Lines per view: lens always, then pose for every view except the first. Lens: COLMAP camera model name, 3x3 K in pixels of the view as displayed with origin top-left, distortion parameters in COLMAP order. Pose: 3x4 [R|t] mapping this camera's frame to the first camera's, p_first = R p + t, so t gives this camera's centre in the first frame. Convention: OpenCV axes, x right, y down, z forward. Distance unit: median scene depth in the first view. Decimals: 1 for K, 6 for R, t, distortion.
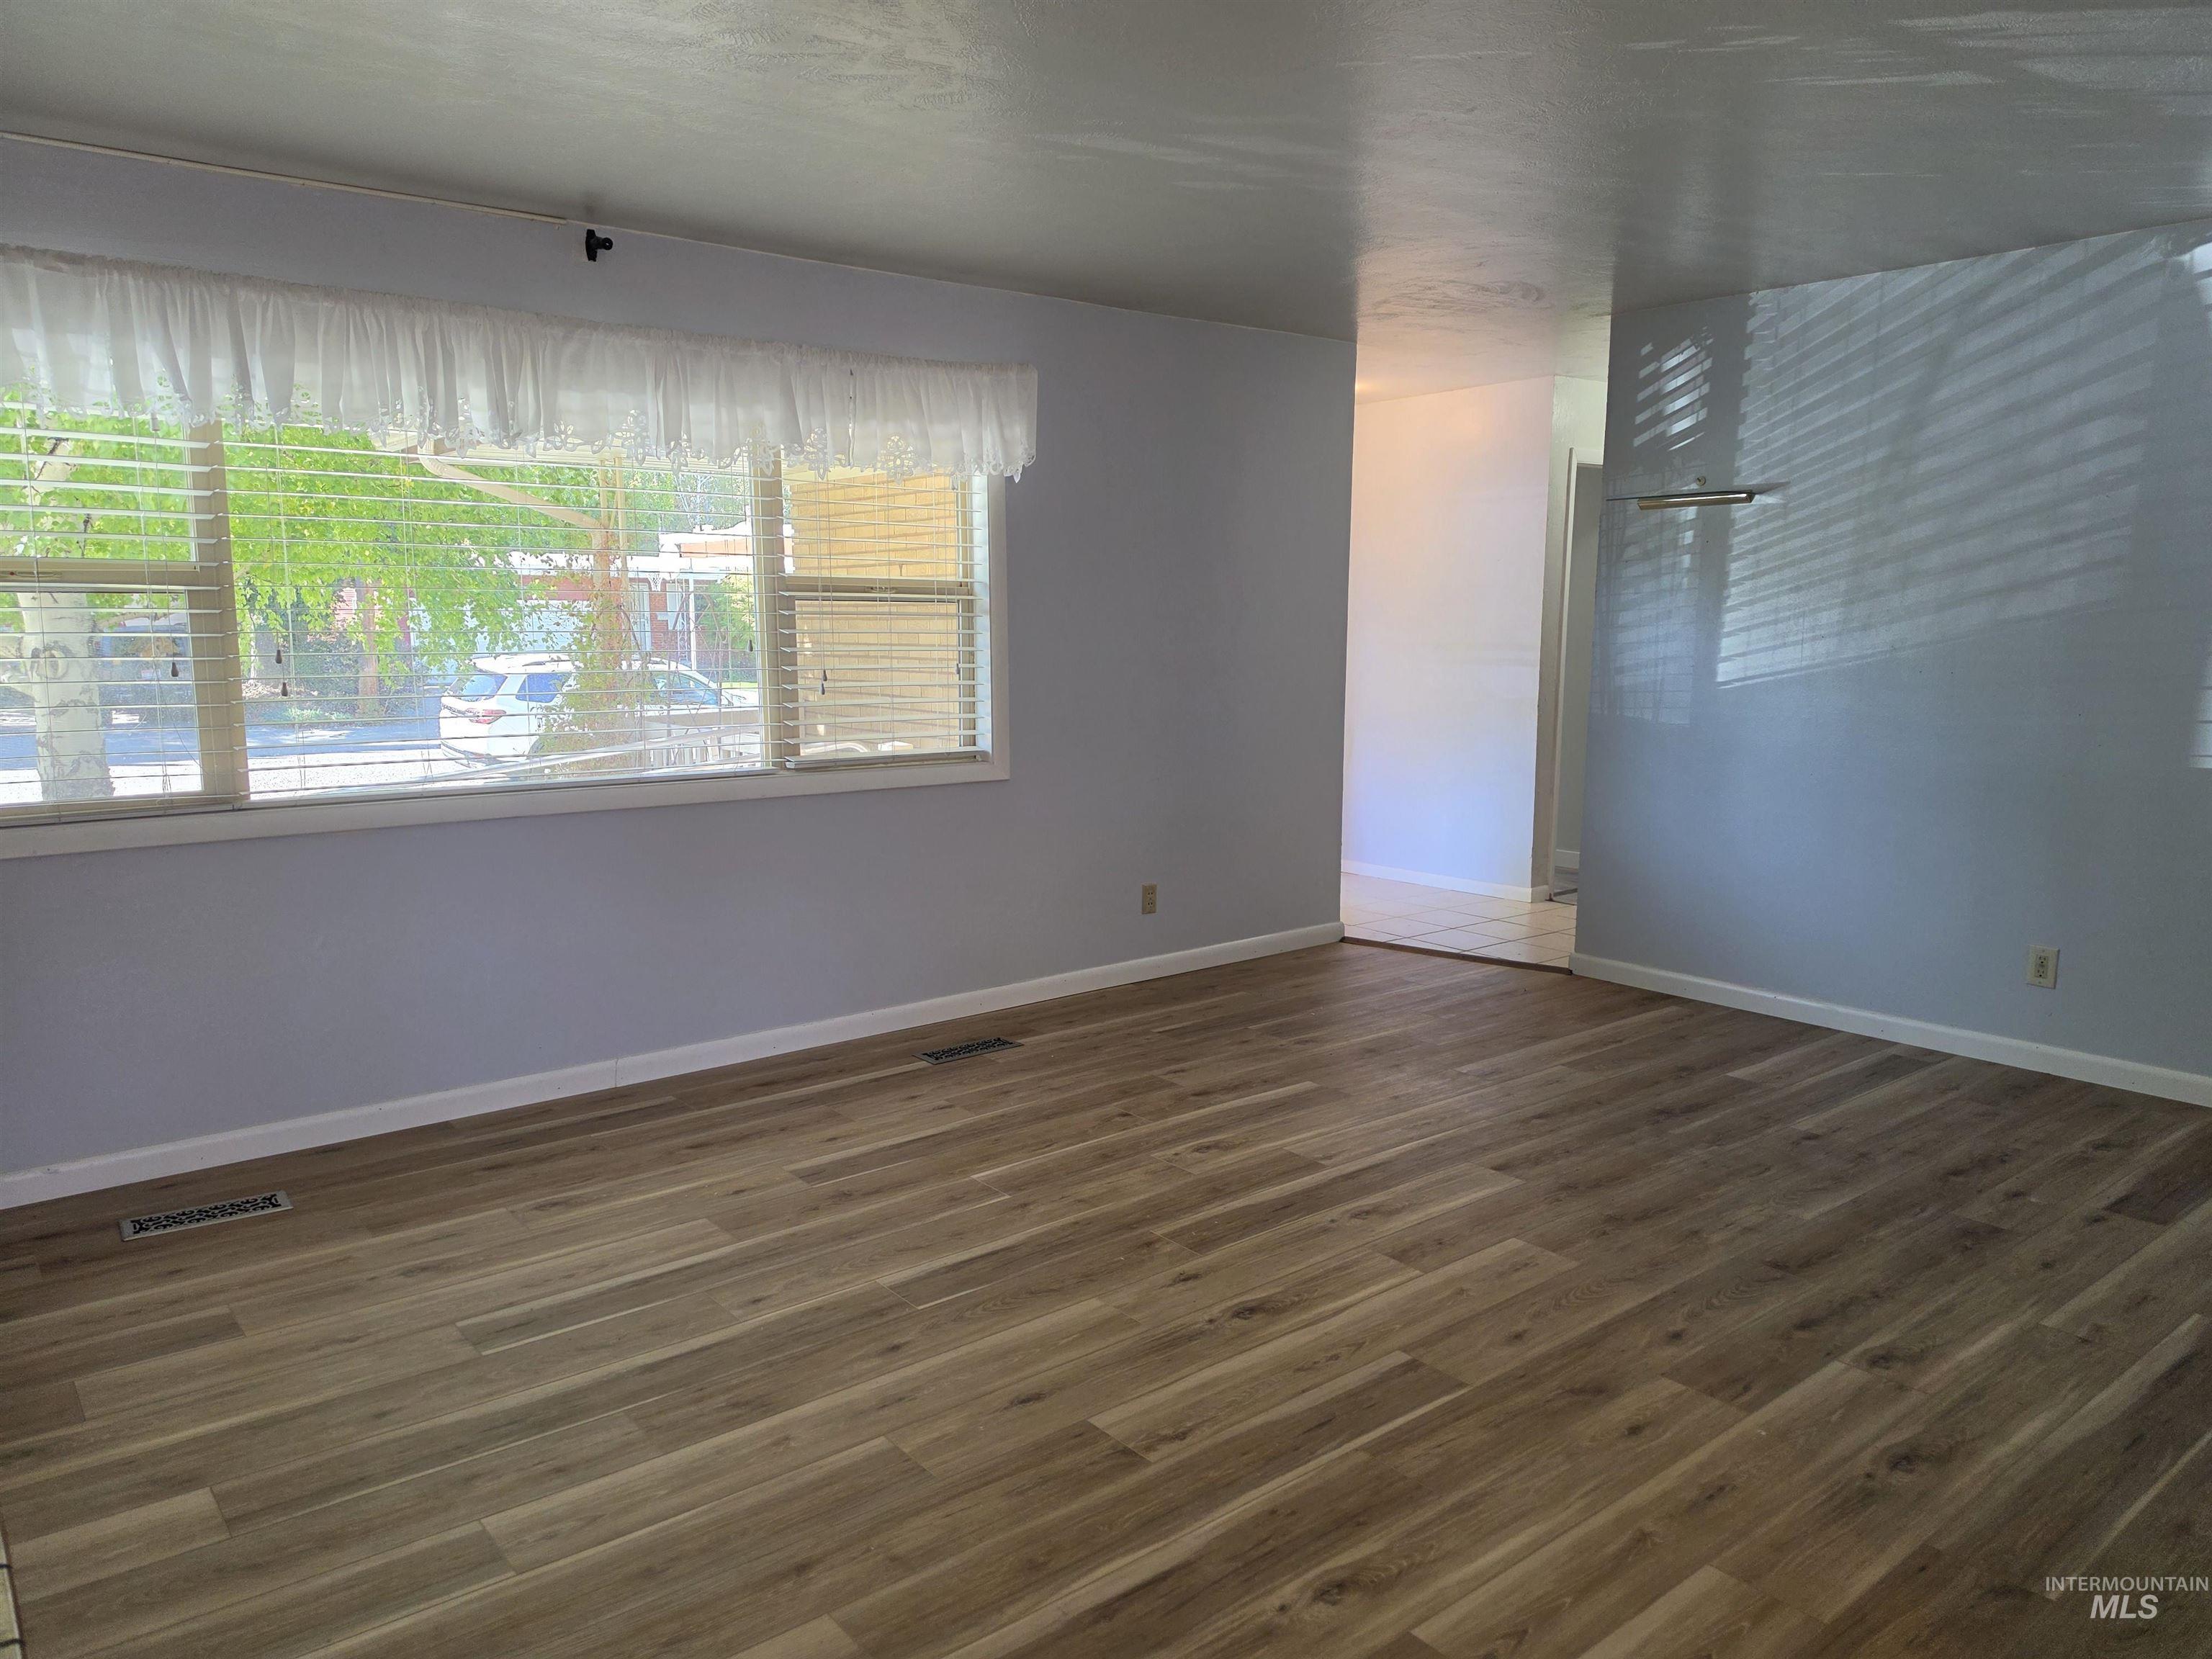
lens RADIAL K [[1531.1, 0, 1098.0], [0, 1531.1, 829.4], [0, 0, 1]] dist [0.075770, -0.110919]
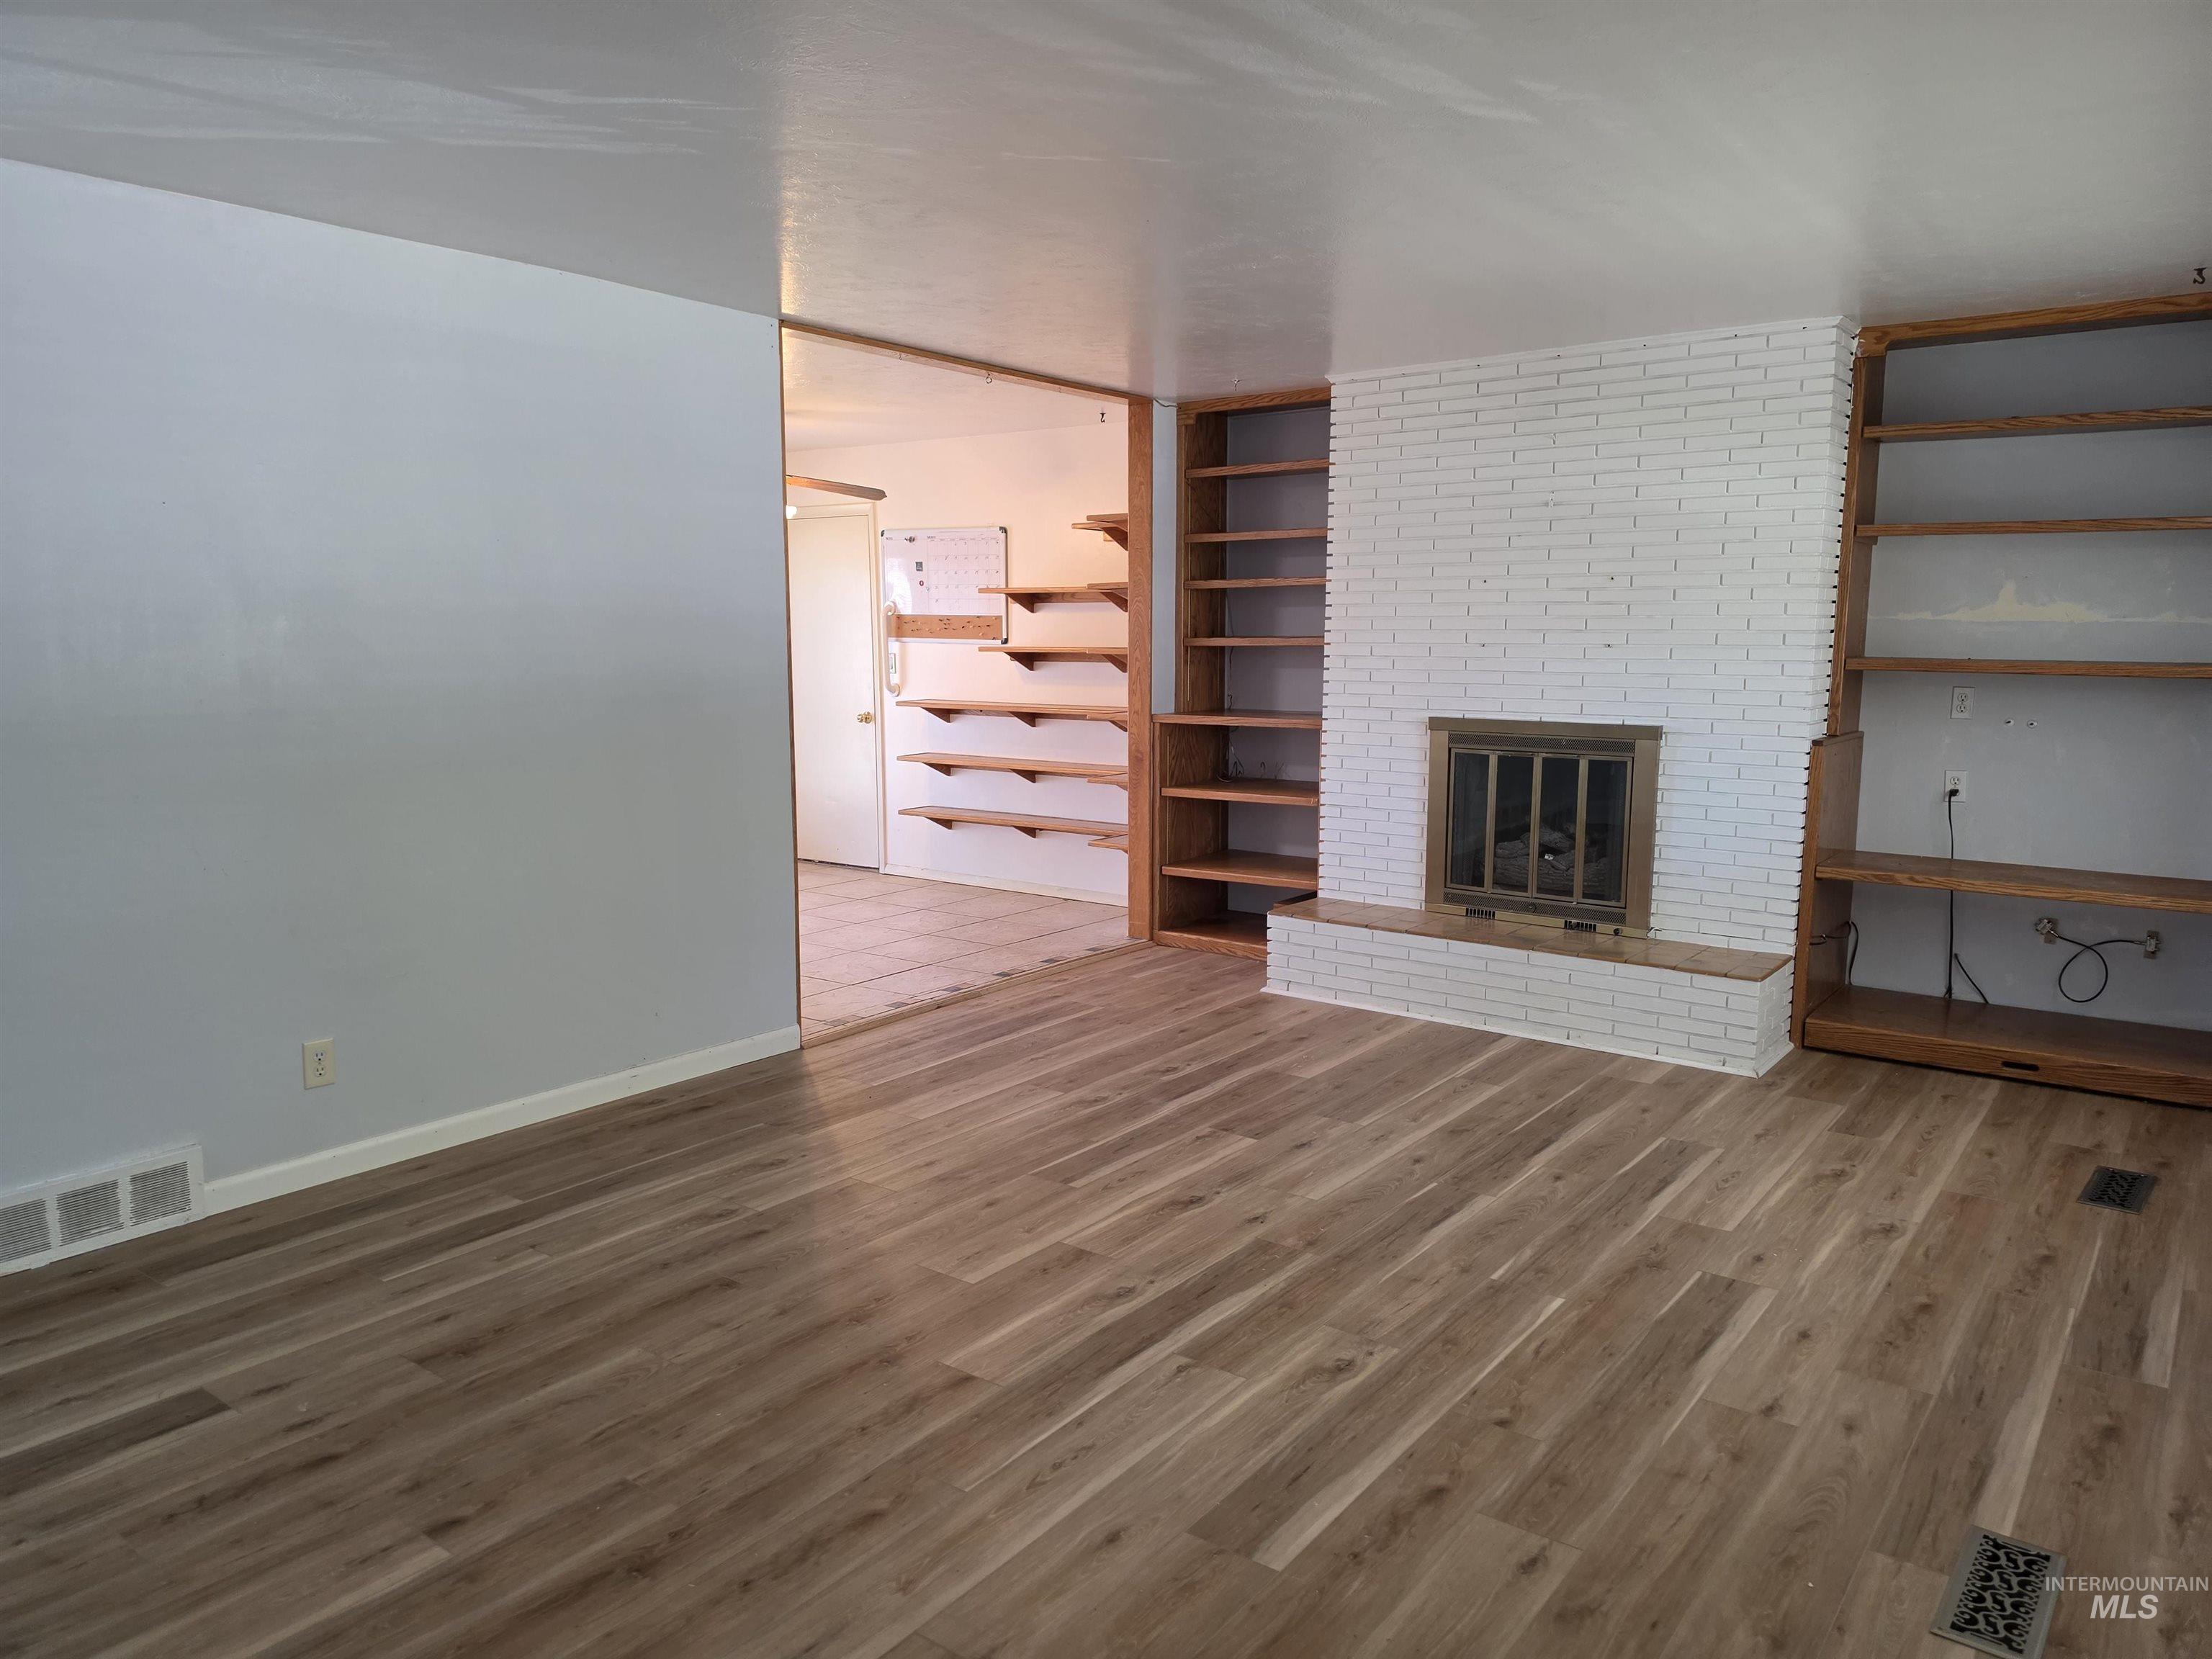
lens RADIAL K [[1531.1, 0, 1110.0], [0, 1531.1, 840.0], [0, 0, 1]] dist [0.075770, -0.110919]
pose [[-0.970218, 0.032346, -0.240063, 0.397478], [-0.035290, 0.961597, 0.272189, -0.274929], [0.239648, 0.272554, -0.931817, 1.801897]]
